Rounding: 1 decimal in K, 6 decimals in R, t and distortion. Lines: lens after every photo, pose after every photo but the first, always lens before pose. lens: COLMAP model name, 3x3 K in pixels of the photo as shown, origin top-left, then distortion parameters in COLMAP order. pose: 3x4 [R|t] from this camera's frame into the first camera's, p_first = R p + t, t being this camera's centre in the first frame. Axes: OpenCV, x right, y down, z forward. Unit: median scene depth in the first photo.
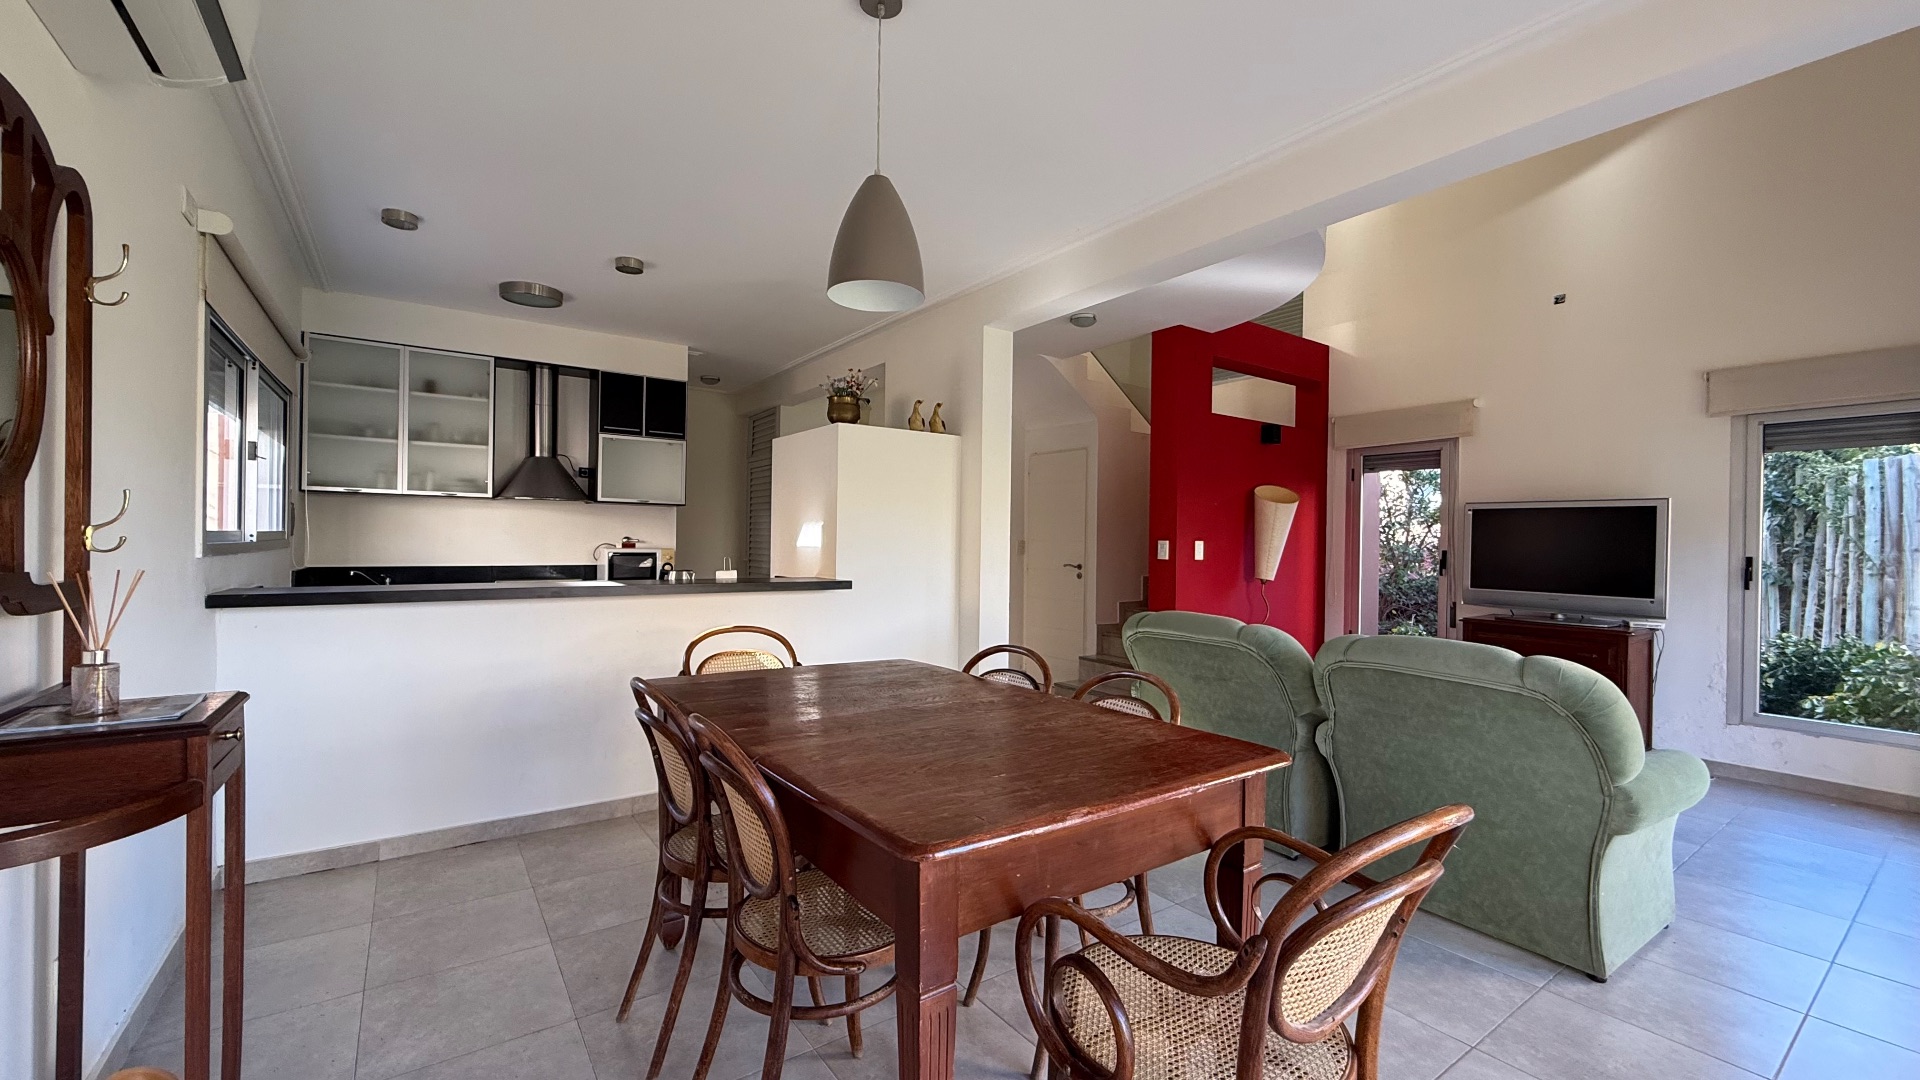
lens RADIAL K [[764.0, 0, 959.7], [0, 764.0, 542.6], [0, 0, 1]] dist [0.001929, -0.000460]
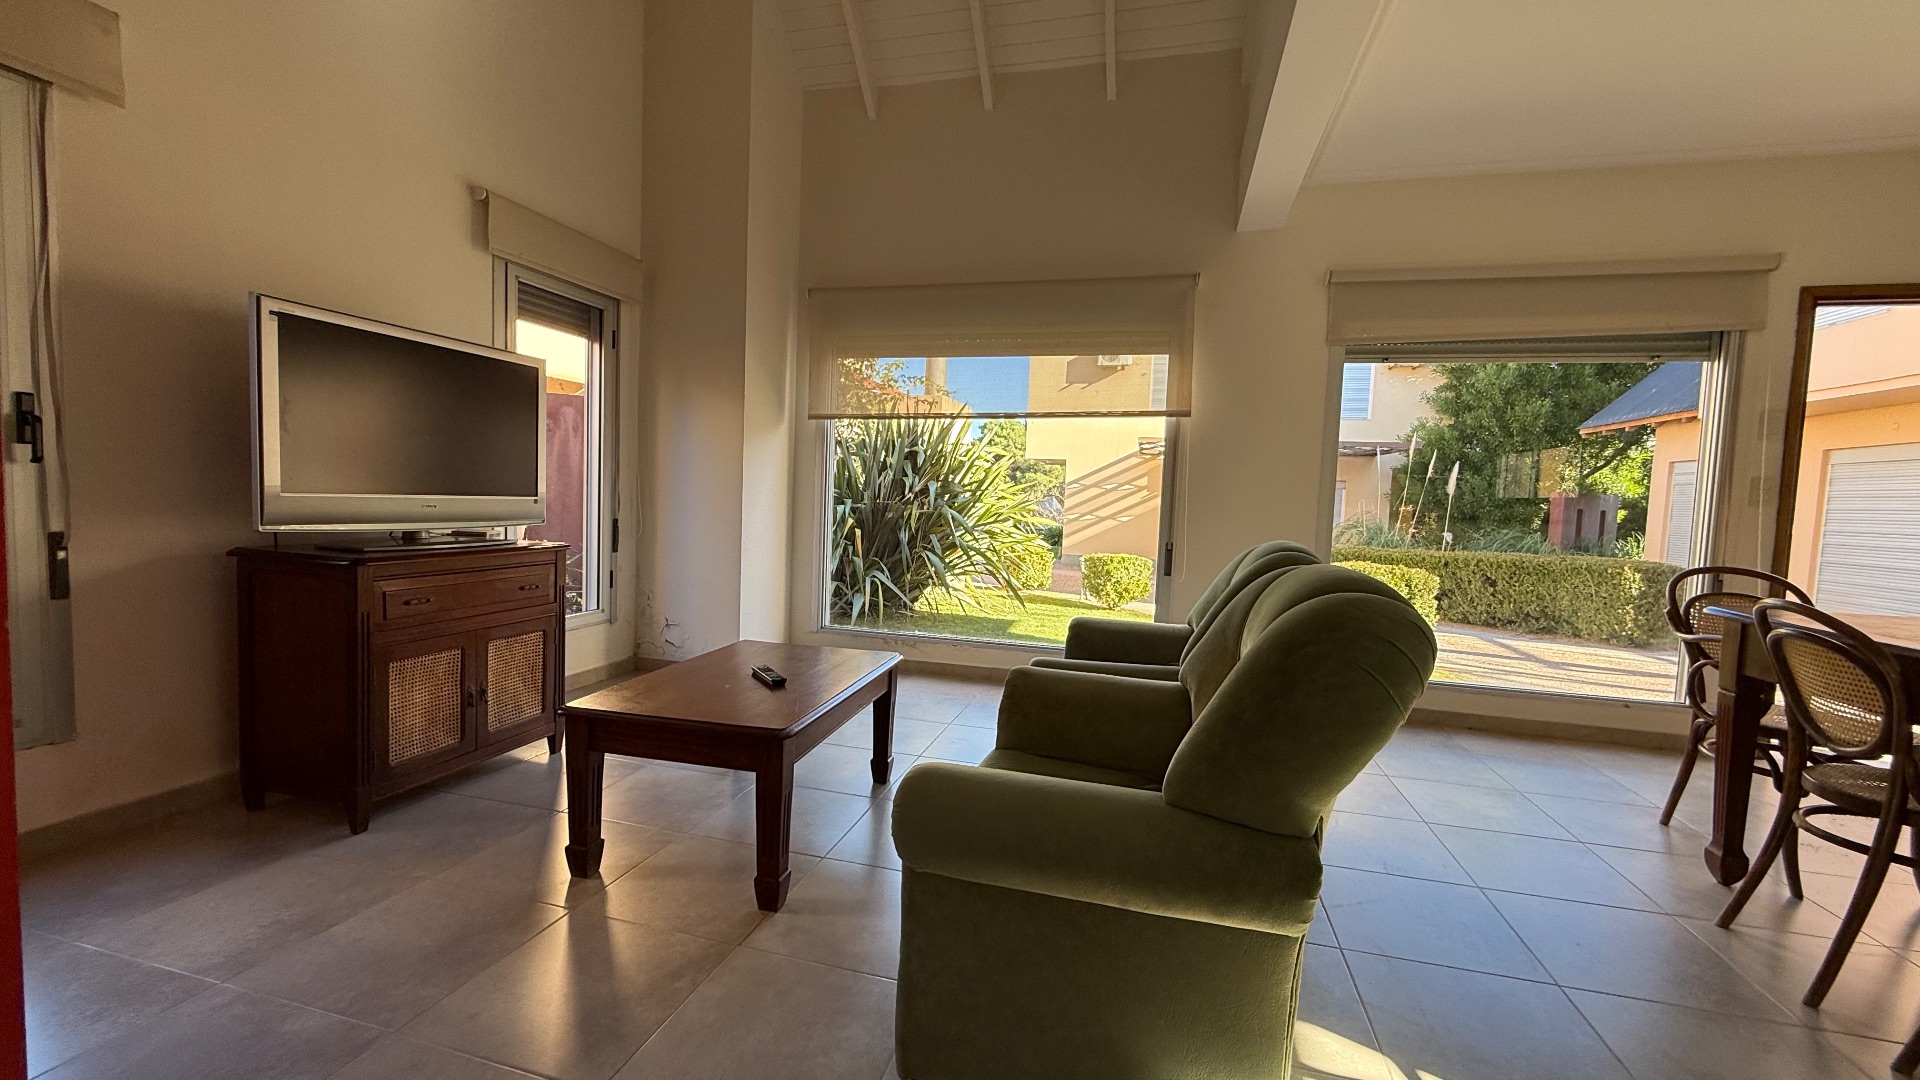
lens RADIAL K [[764.0, 0, 959.7], [0, 764.0, 542.6], [0, 0, 1]] dist [0.001929, -0.000460]
pose [[-0.638978, -0.084934, 0.764522, 0.093140], [-0.040359, 0.996218, 0.076943, 0.047419], [-0.768166, 0.018309, -0.639989, 1.230677]]
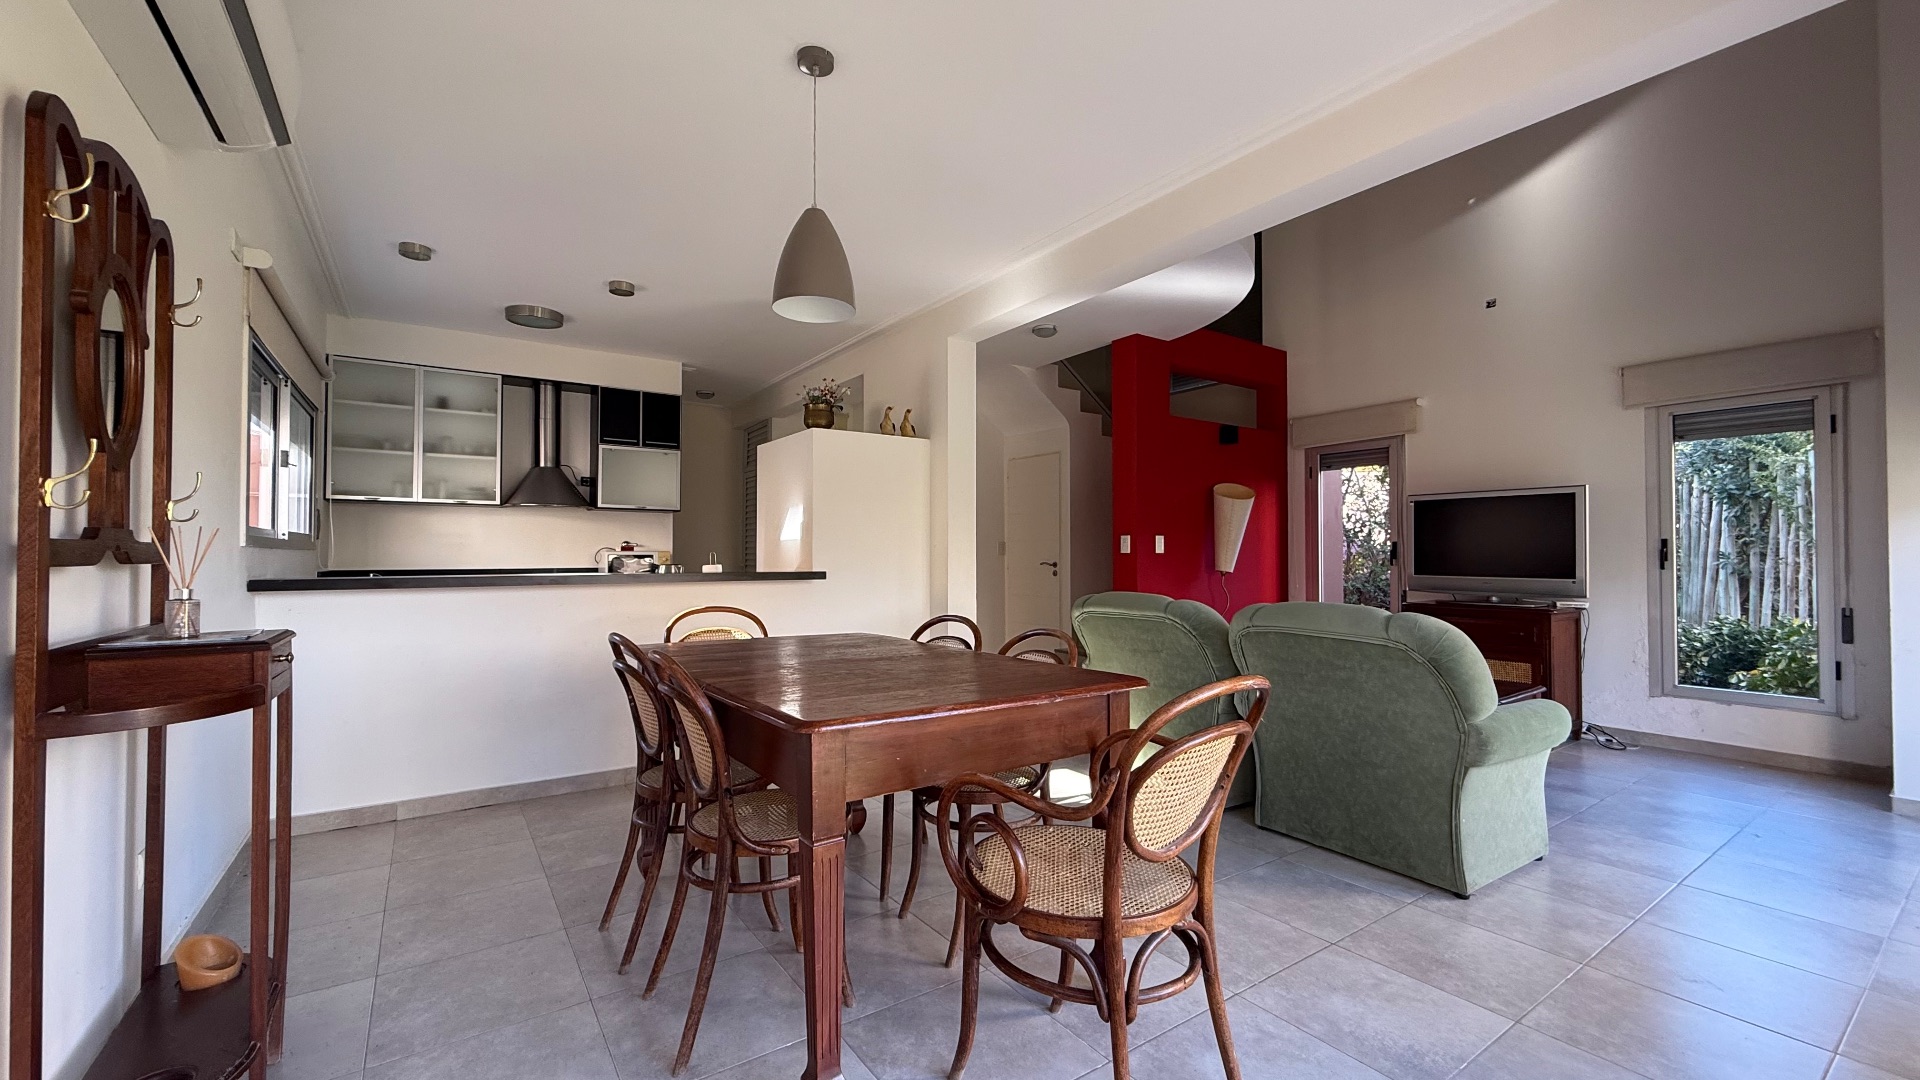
lens RADIAL K [[764.0, 0, 959.7], [0, 764.0, 542.6], [0, 0, 1]] dist [0.001929, -0.000460]
pose [[0.999800, -0.014965, -0.013244, 0.064923], [0.014693, 0.999684, -0.020374, 0.033651], [0.013545, 0.020175, 0.999705, -0.088110]]
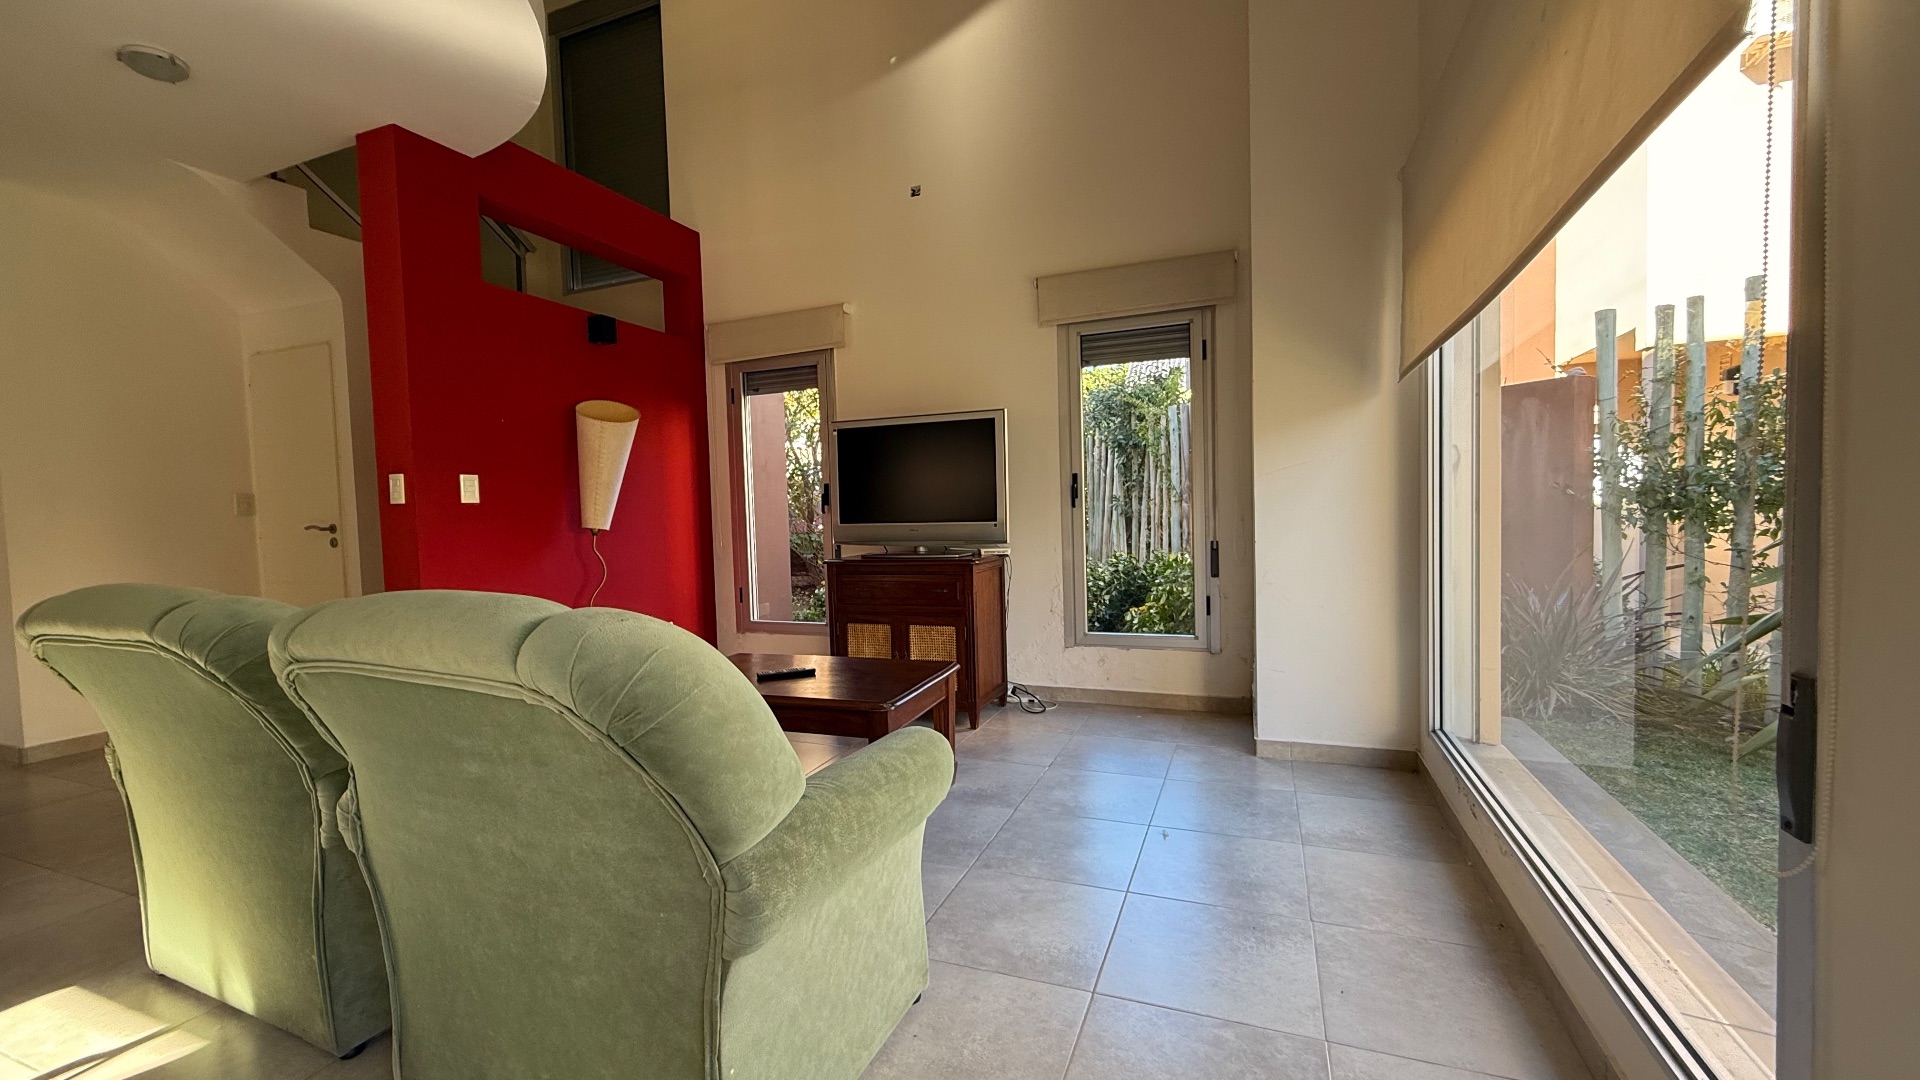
lens RADIAL K [[757.2, 0, 960.0], [0, 757.2, 540.0], [0, 0, 1]] dist [0.000644, -0.000070]
pose [[0.837797, -0.060526, 0.542616, 0.411611], [0.042652, 0.998055, 0.045472, 0.056572], [-0.544313, -0.014953, 0.838749, 0.293452]]
